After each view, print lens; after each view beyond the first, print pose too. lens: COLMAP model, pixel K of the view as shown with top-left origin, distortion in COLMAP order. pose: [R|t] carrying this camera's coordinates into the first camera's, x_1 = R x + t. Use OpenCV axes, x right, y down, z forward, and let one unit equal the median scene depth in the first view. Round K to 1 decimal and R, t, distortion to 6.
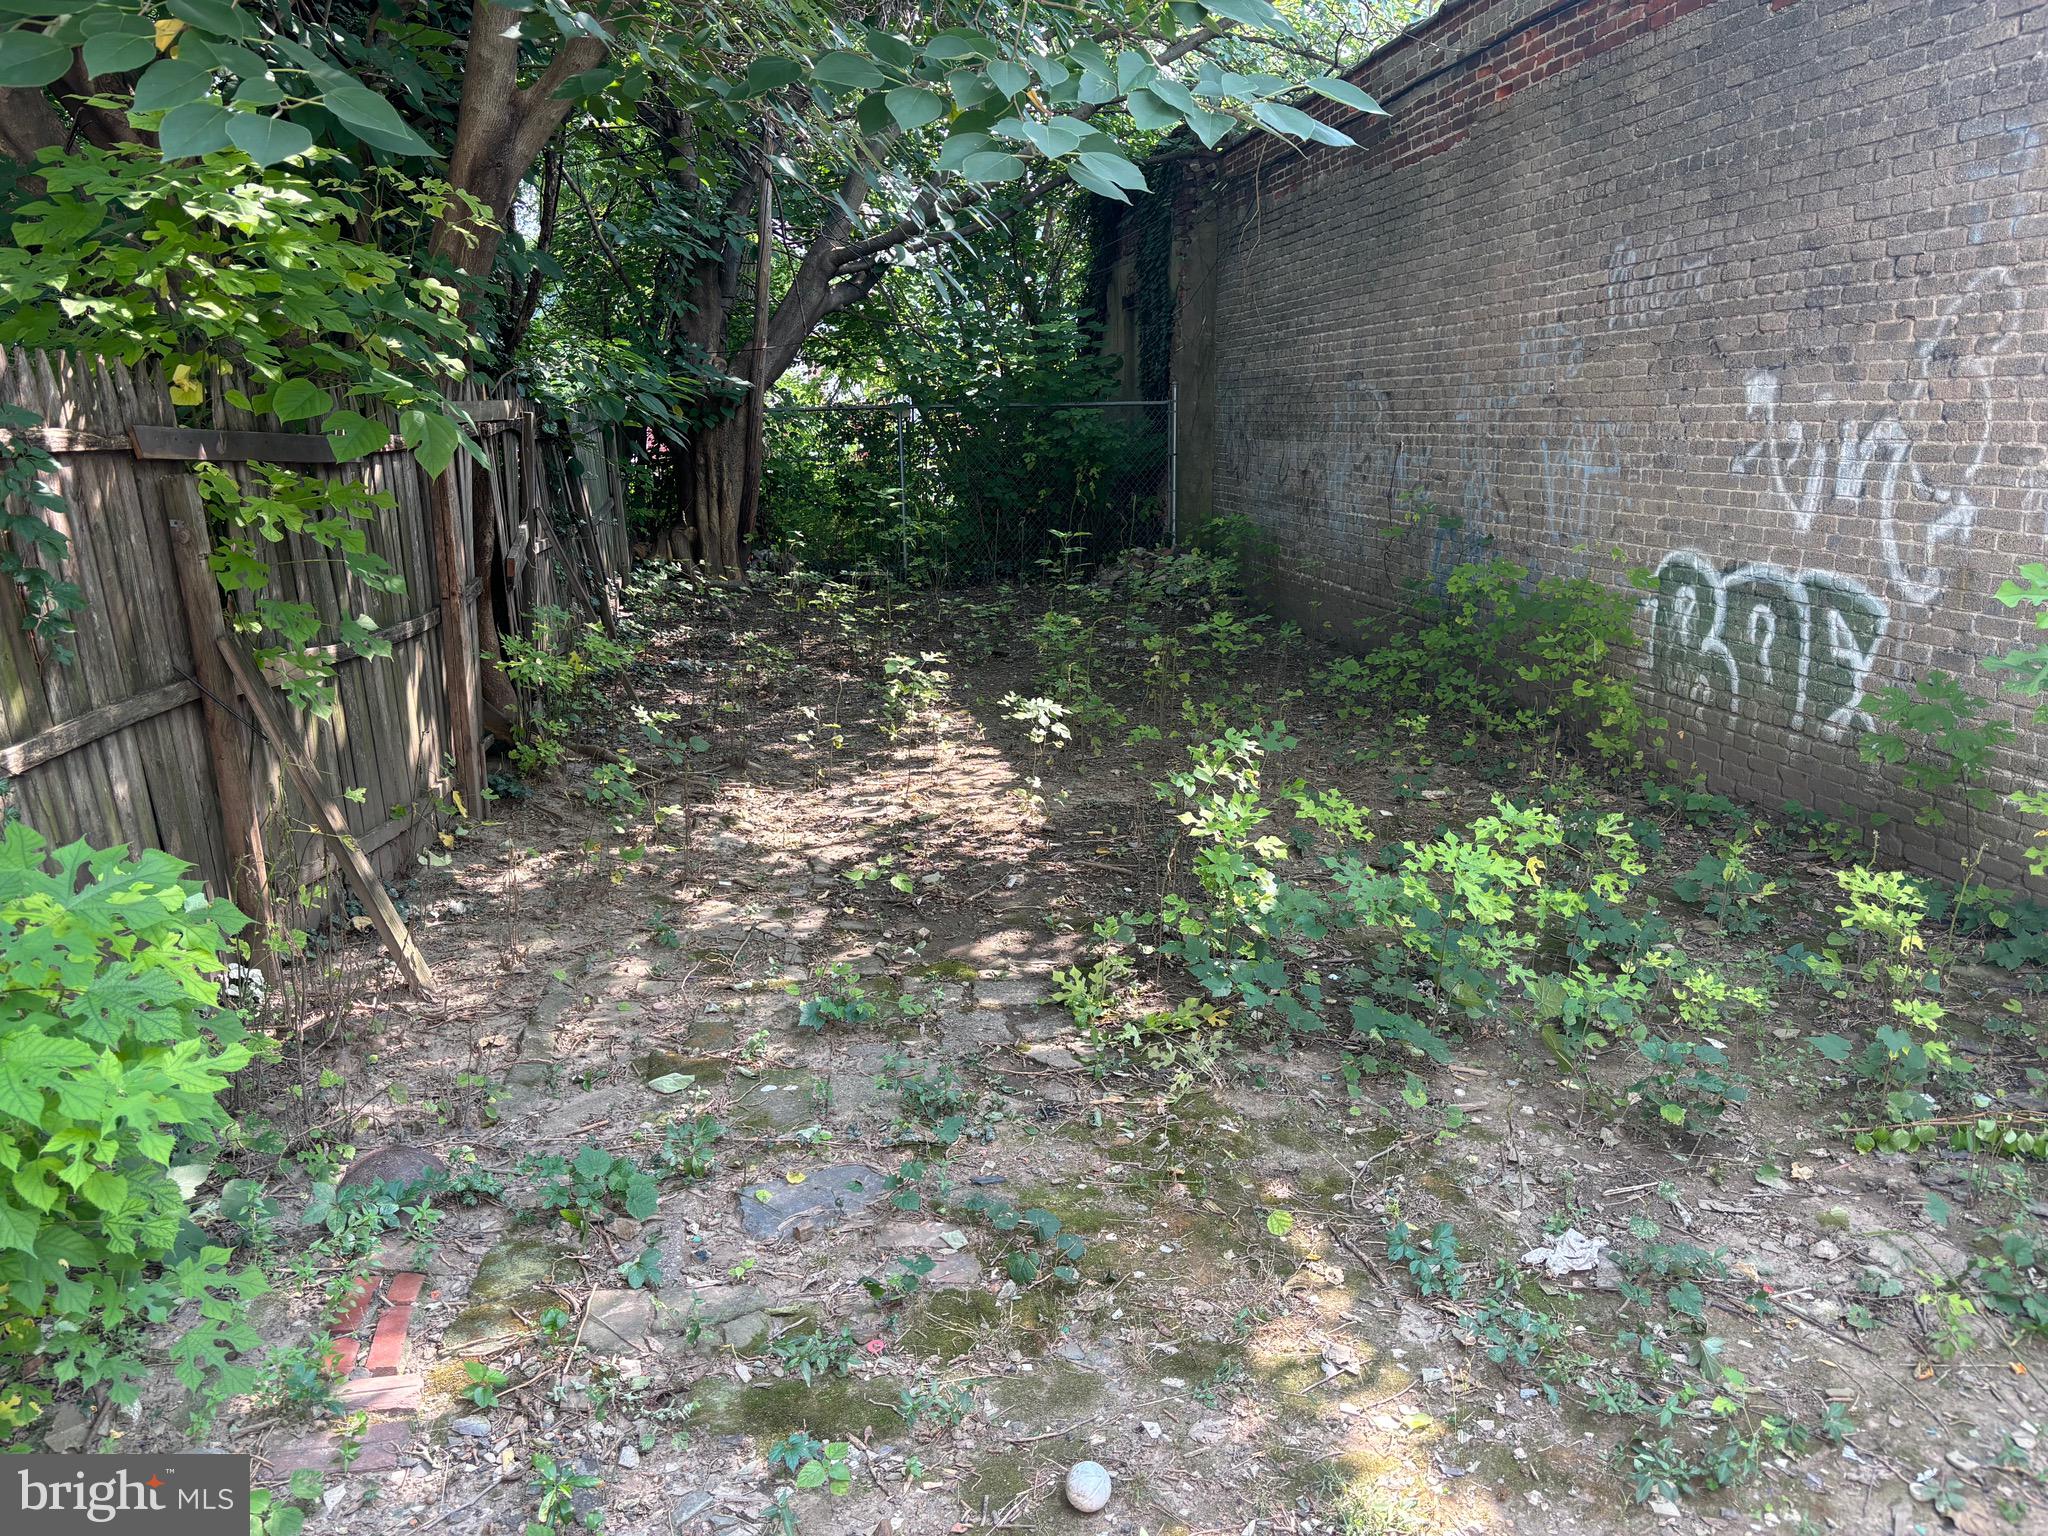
lens RADIAL K [[1549.0, 0, 1016.0], [0, 1549.0, 770.8], [0, 0, 1]] dist [0.039867, -0.029502]
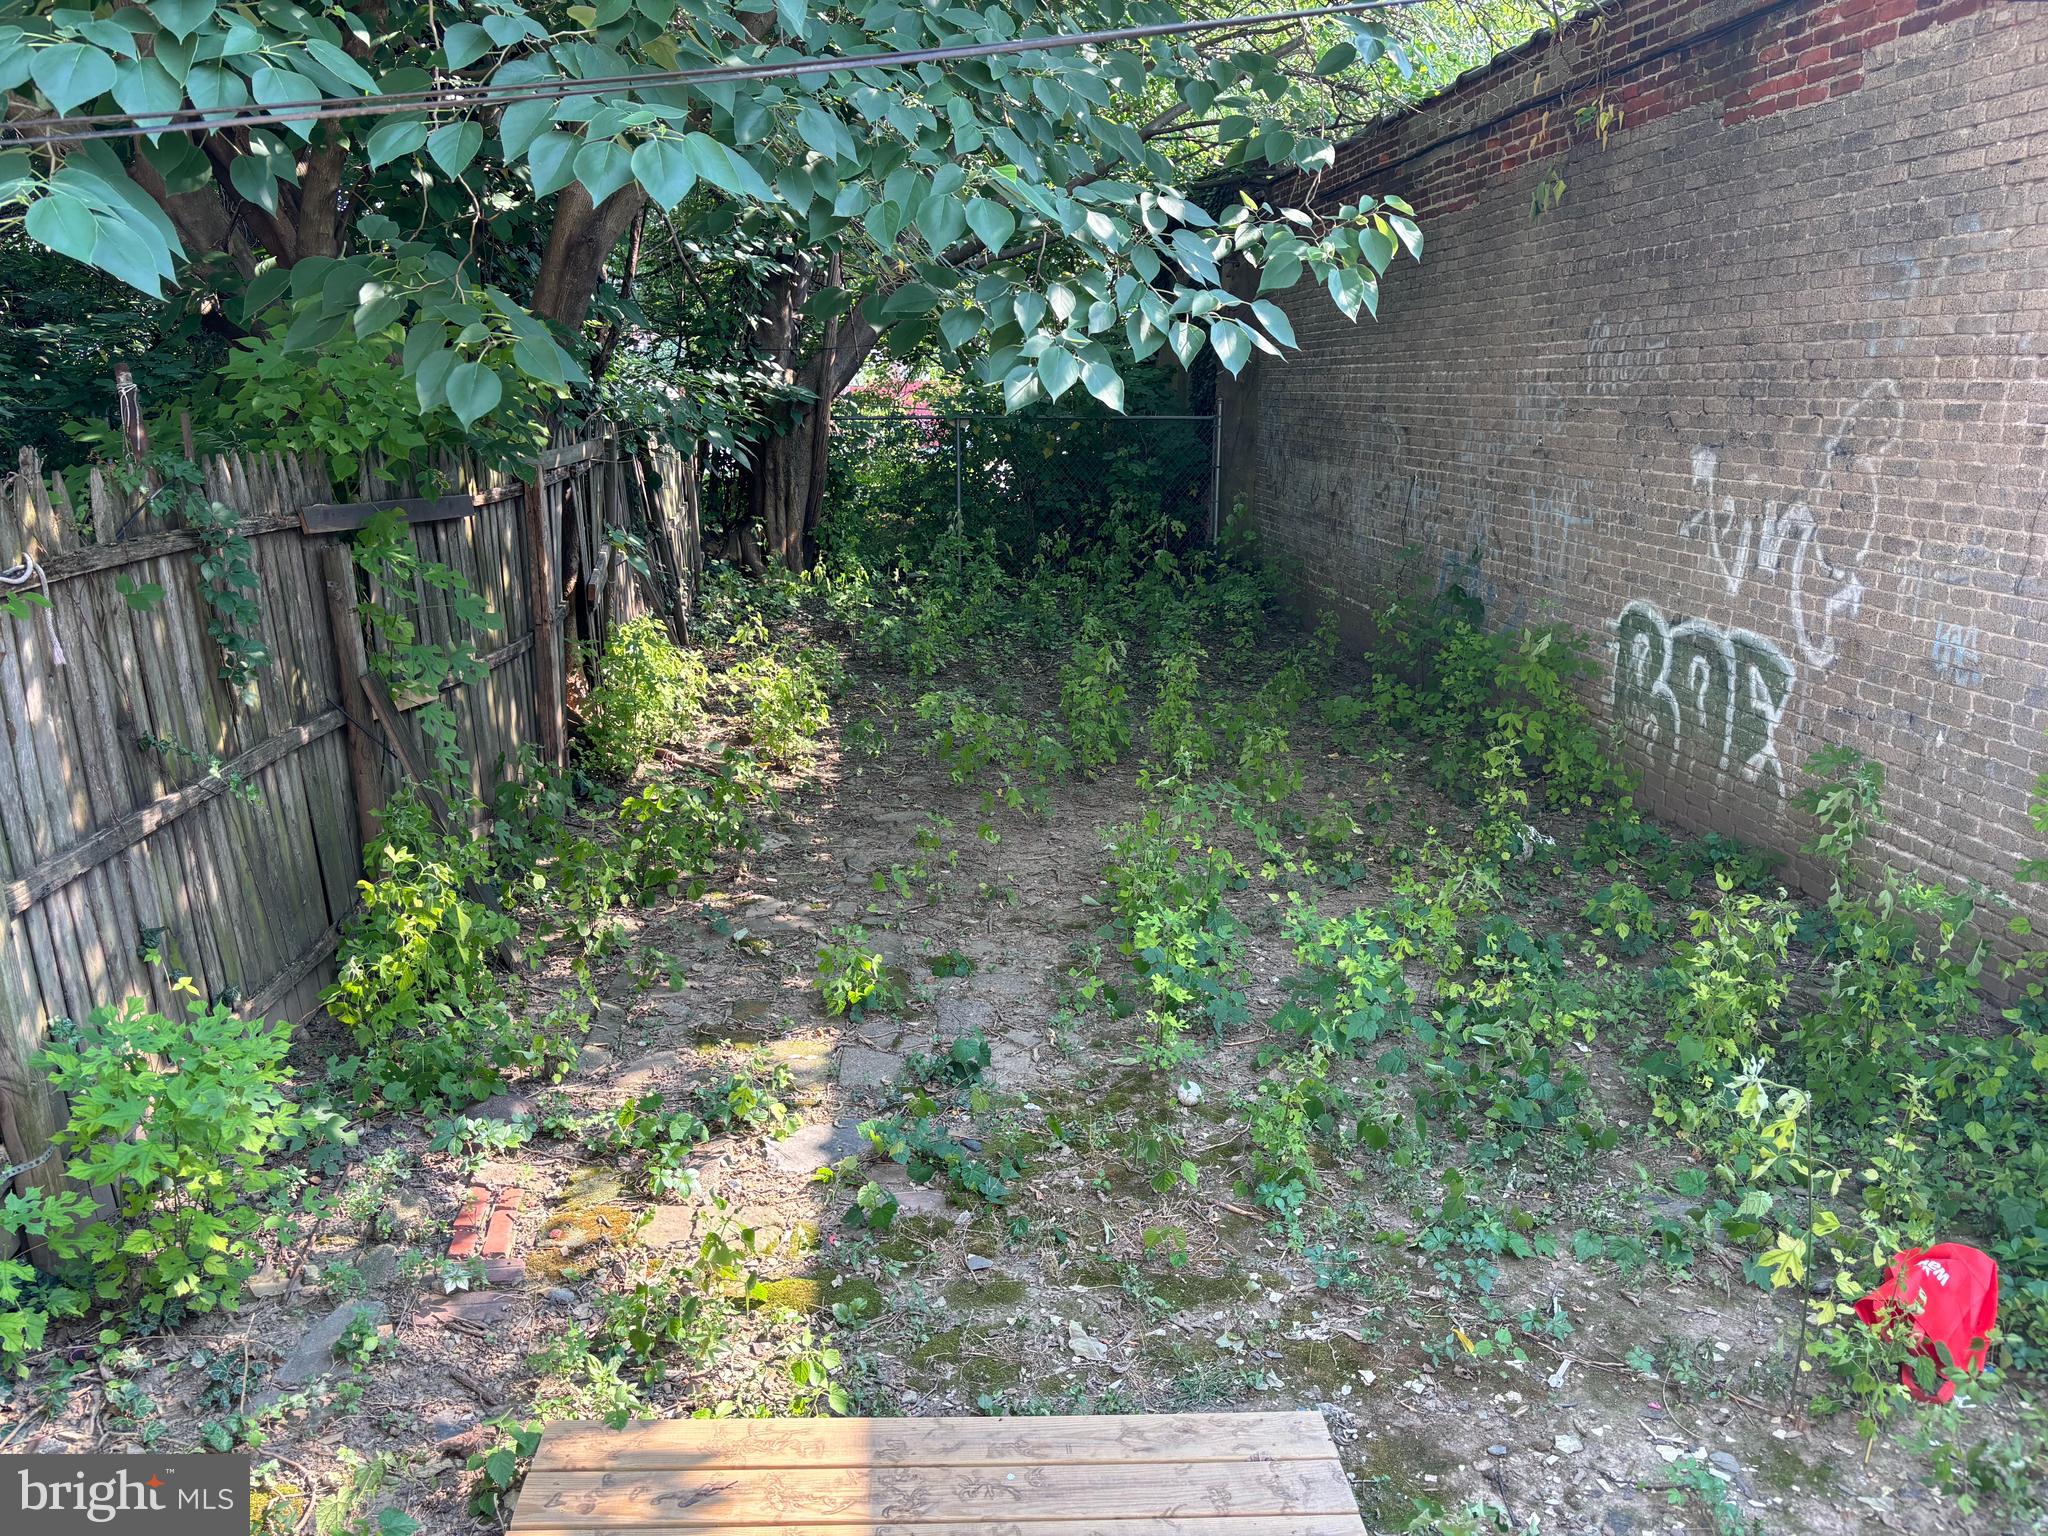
lens RADIAL K [[1549.0, 0, 1028.5], [0, 1549.0, 764.9], [0, 0, 1]] dist [0.039867, -0.029502]
pose [[0.999020, 0.028355, -0.033982, 0.038197], [-0.027920, 0.999523, 0.013189, -0.030559], [0.034340, -0.012227, 0.999335, -0.139098]]
